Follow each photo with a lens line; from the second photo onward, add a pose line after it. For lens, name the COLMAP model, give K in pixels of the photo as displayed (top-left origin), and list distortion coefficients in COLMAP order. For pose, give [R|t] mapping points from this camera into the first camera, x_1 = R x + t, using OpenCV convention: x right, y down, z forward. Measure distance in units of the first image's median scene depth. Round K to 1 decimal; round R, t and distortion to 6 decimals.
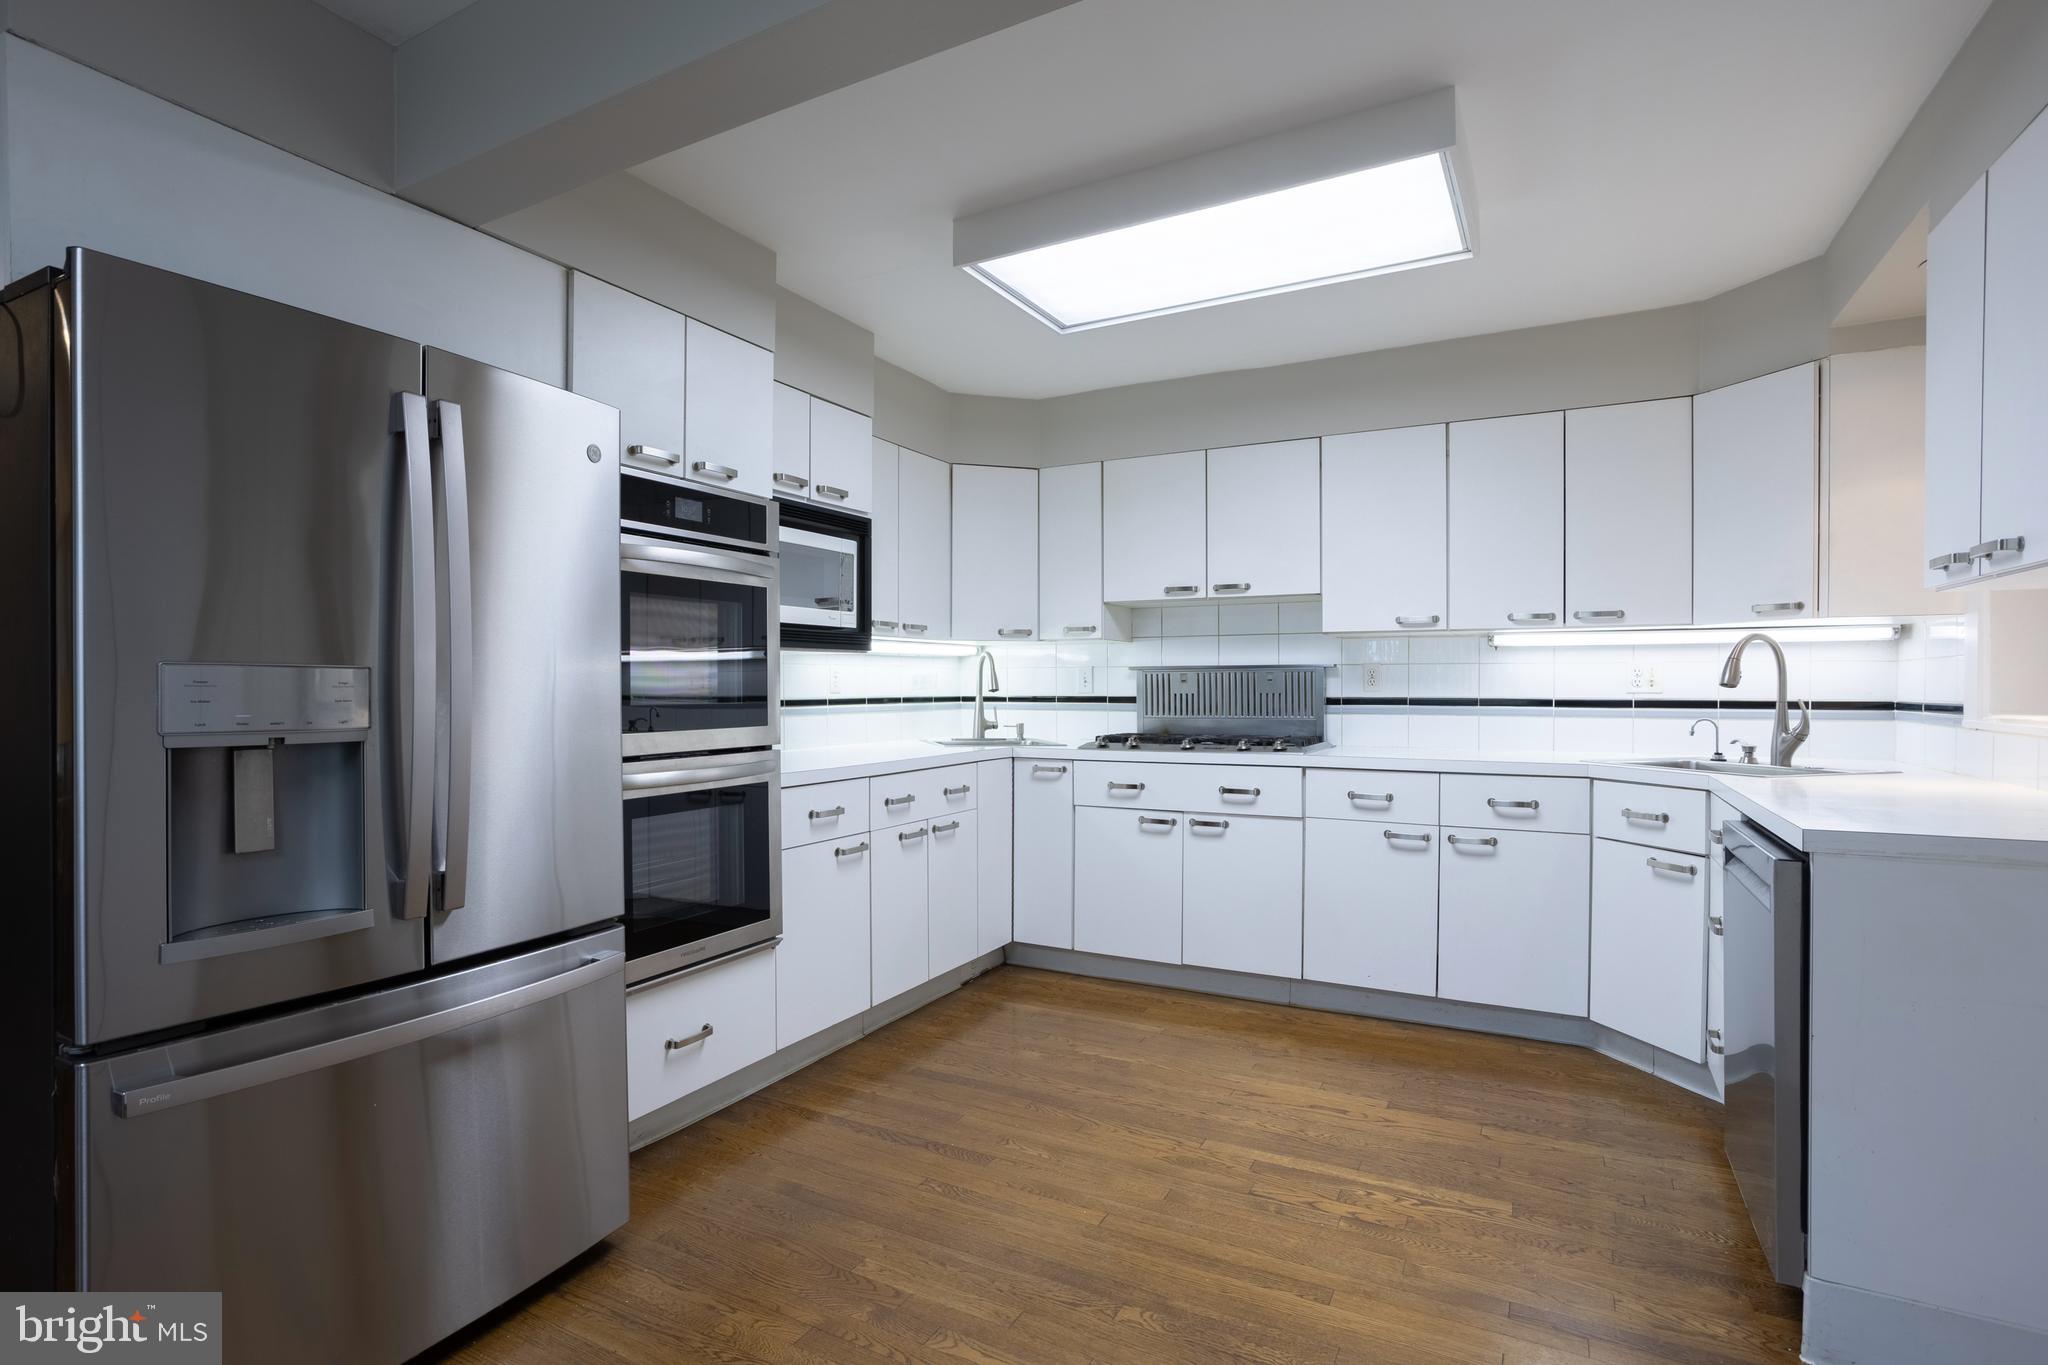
lens RADIAL K [[1004.1, 0, 1023.3], [0, 1004.1, 685.2], [0, 0, 1]] dist [-0.053413, 0.029519]
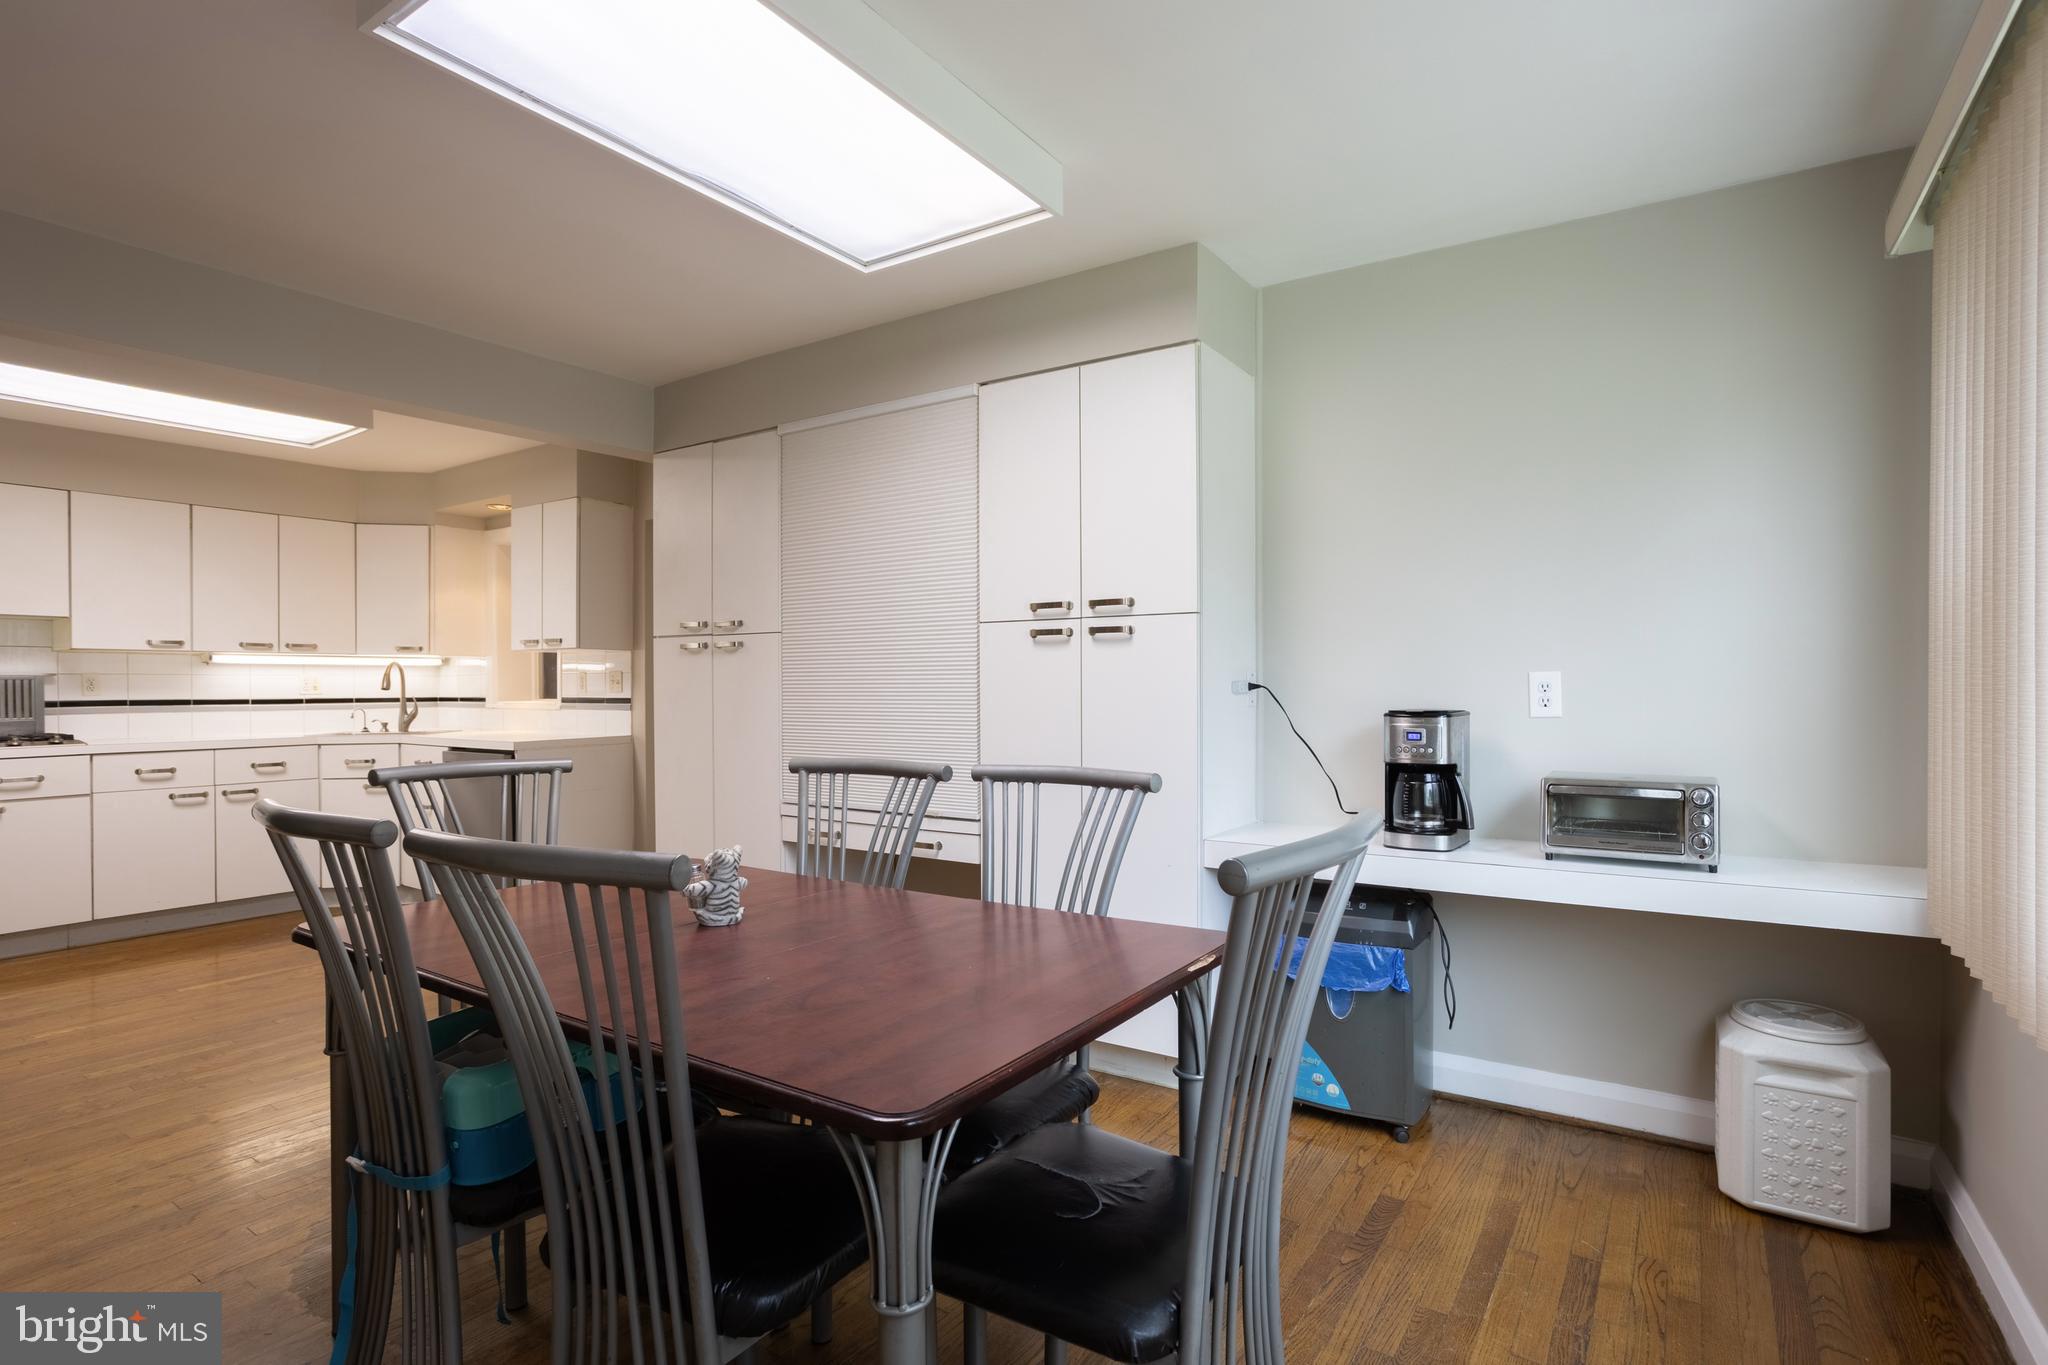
lens RADIAL K [[1004.1, 0, 1035.6], [0, 1004.1, 694.3], [0, 0, 1]] dist [-0.053413, 0.029519]
pose [[0.099775, -0.009410, 0.994966, -0.934436], [0.004565, 0.999949, 0.008999, -0.001533], [-0.995000, 0.003645, 0.099813, -0.370296]]
